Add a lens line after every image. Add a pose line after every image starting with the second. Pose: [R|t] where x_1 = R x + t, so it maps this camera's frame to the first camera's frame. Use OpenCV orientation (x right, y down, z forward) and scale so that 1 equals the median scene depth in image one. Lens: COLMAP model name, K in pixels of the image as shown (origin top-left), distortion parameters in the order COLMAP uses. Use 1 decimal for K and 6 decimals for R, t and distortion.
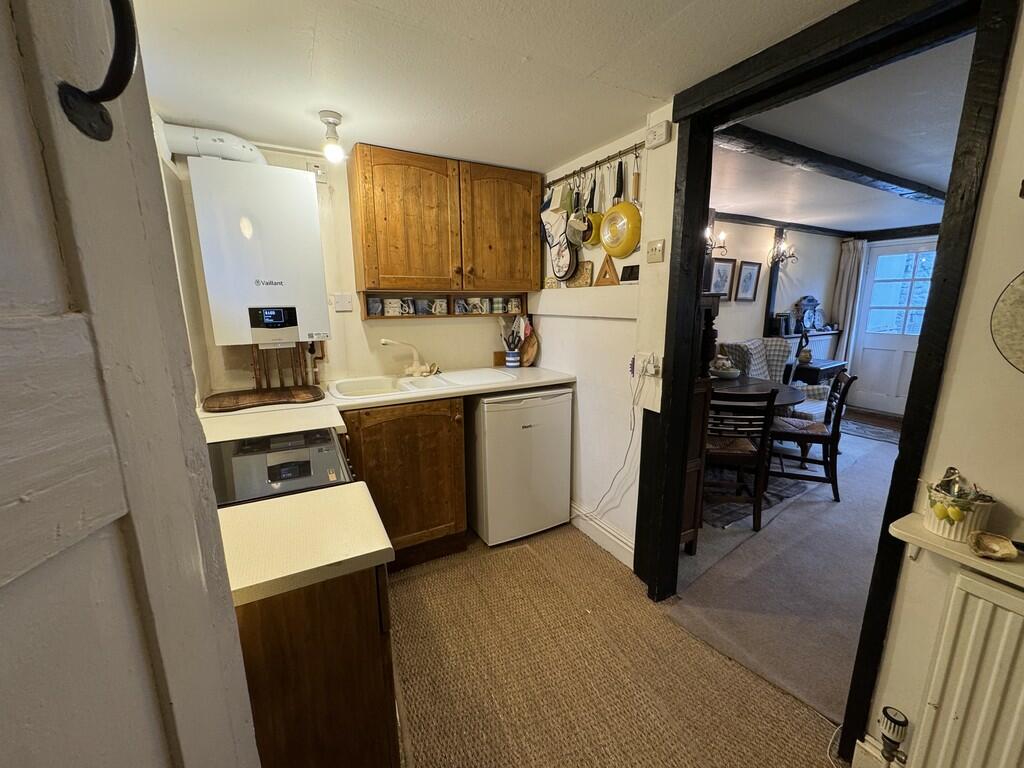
lens RADIAL K [[409.1, 0, 512.5], [0, 409.1, 383.1], [0, 0, 1]] dist [0.001220, 0.000221]
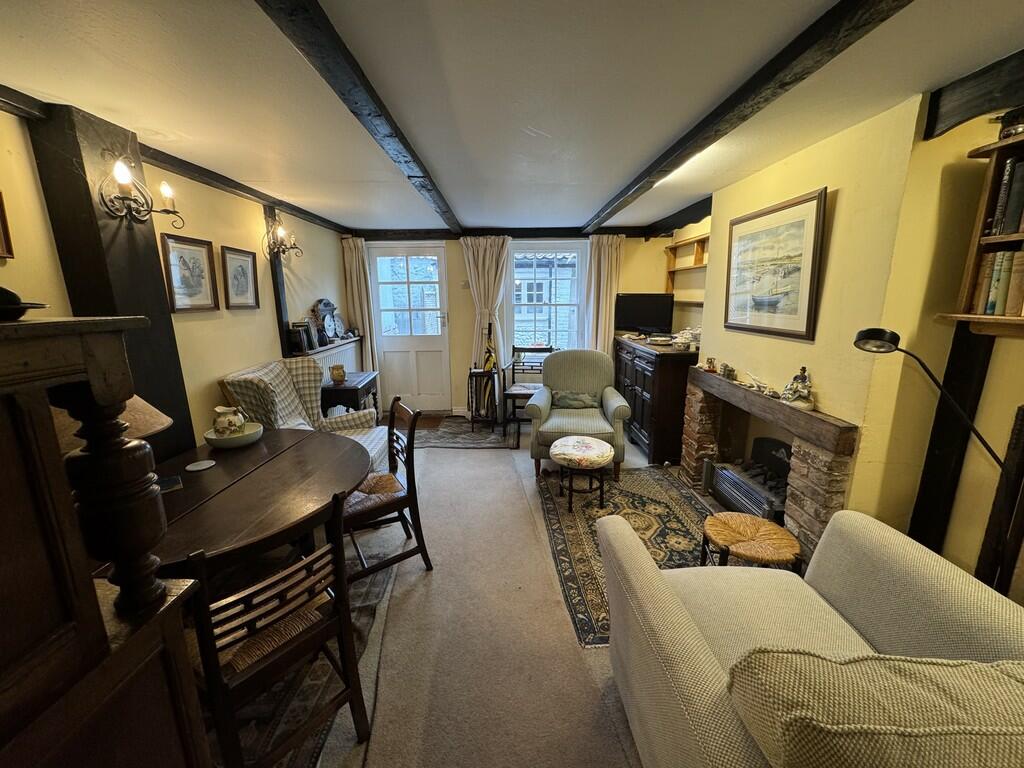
lens RADIAL K [[409.1, 0, 511.2], [0, 409.1, 380.2], [0, 0, 1]] dist [0.001220, 0.000221]
pose [[0.481214, -0.180202, 0.857881, 0.187434], [0.181683, 0.977895, 0.103500, -0.077335], [-0.857569, 0.106057, 0.503316, 0.308130]]
